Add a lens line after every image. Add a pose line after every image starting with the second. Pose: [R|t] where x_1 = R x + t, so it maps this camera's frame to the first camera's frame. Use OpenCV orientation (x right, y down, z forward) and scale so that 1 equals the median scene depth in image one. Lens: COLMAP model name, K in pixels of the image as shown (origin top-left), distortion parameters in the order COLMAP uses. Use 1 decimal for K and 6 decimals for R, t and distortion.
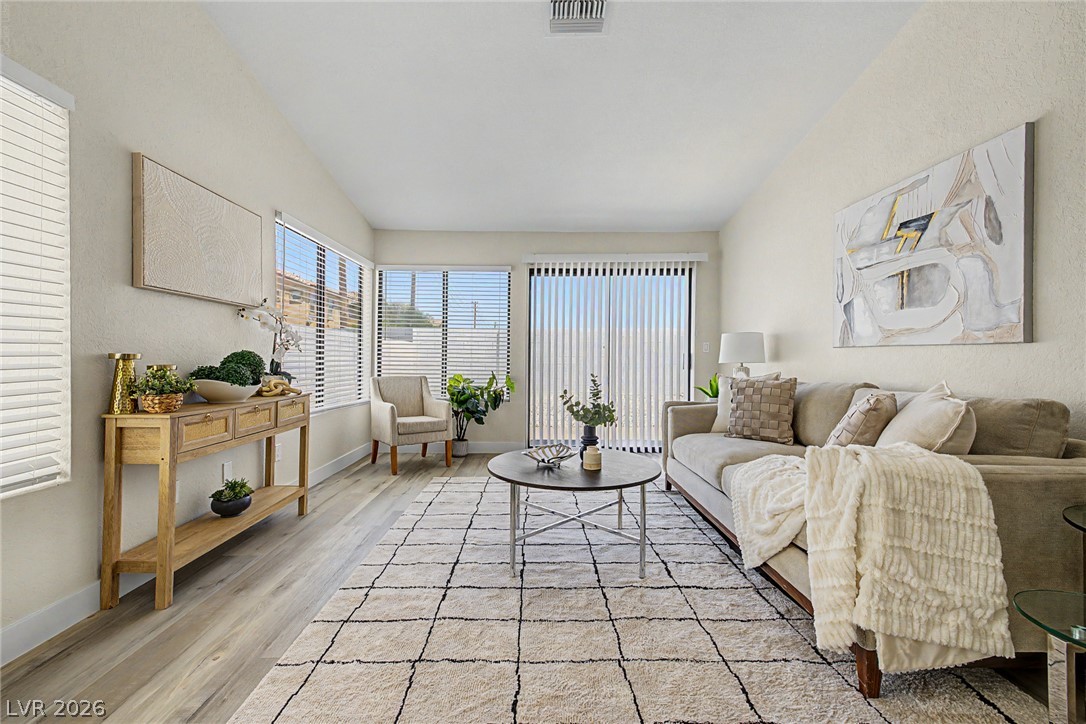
lens RADIAL K [[462.3, 0, 535.8], [0, 462.3, 359.6], [0, 0, 1]] dist [0.002978, -0.000162]
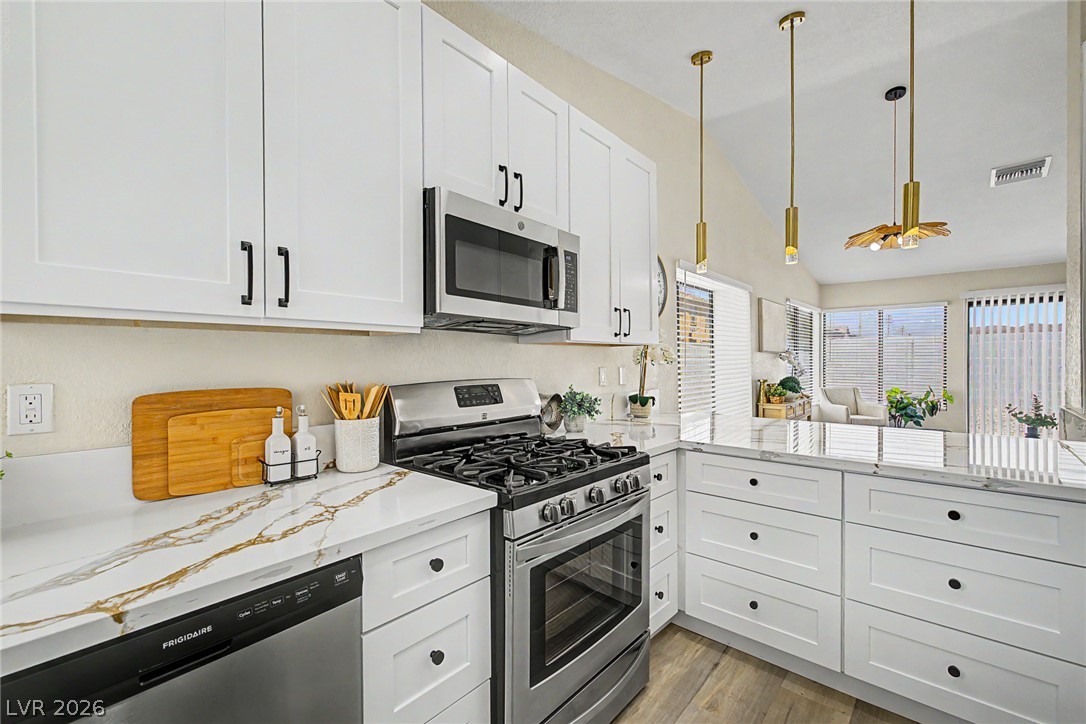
lens RADIAL K [[470.2, 0, 545.1], [0, 470.2, 361.2], [0, 0, 1]] dist [0.013172, -0.000020]
pose [[0.757482, -0.003138, -0.652848, -0.082225], [0.003338, 0.999994, -0.000933, -0.089616], [0.652847, -0.001472, 0.757488, -1.352257]]
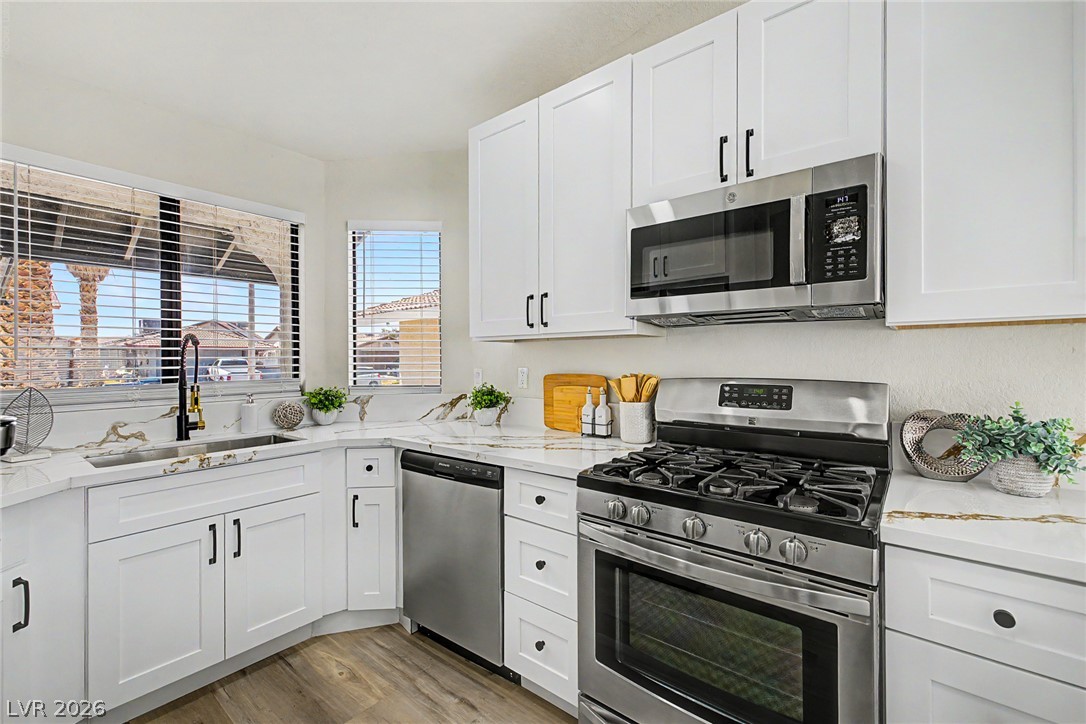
lens RADIAL K [[456.5, 0, 538.7], [0, 456.5, 358.9], [0, 0, 1]] dist [0.002521, -0.000140]
pose [[-0.632839, 0.001272, -0.774283, 0.034095], [0.004662, 0.999987, -0.002167, -0.088284], [0.774270, -0.004981, -0.632836, -0.668068]]
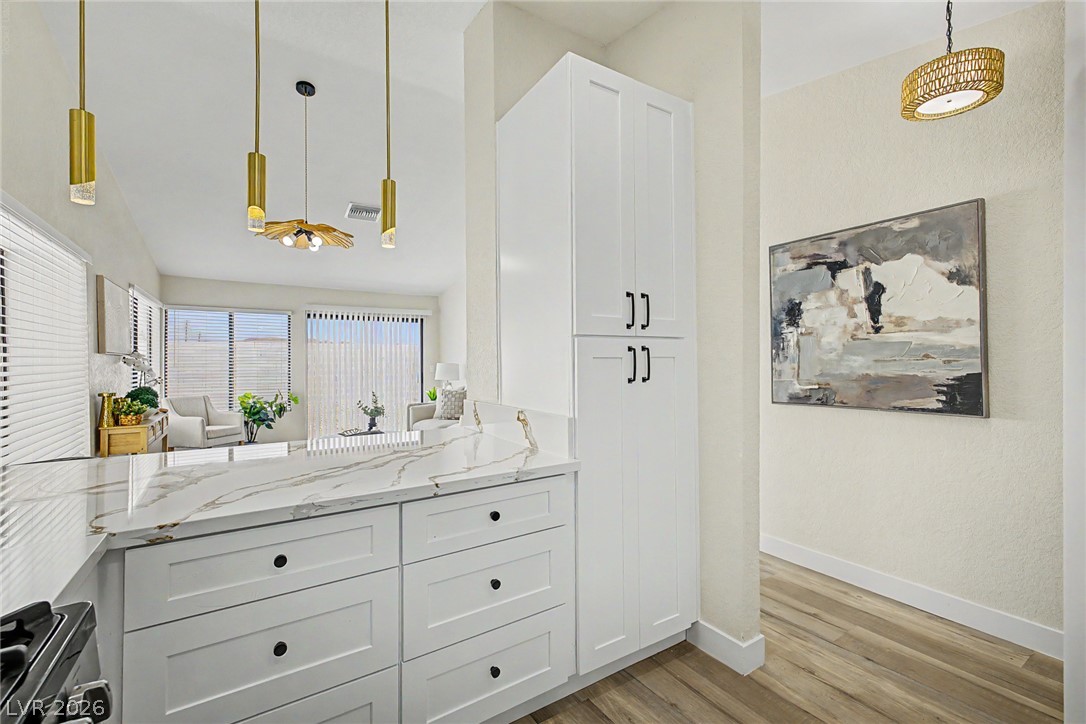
lens RADIAL K [[460.7, 0, 542.2], [0, 460.7, 357.5], [0, 0, 1]] dist [0.002405, 0.000075]
pose [[0.838074, -0.001026, 0.545556, -0.357091], [0.008856, 0.999892, -0.011723, -0.087911], [-0.545485, 0.014656, 0.837992, -1.082664]]
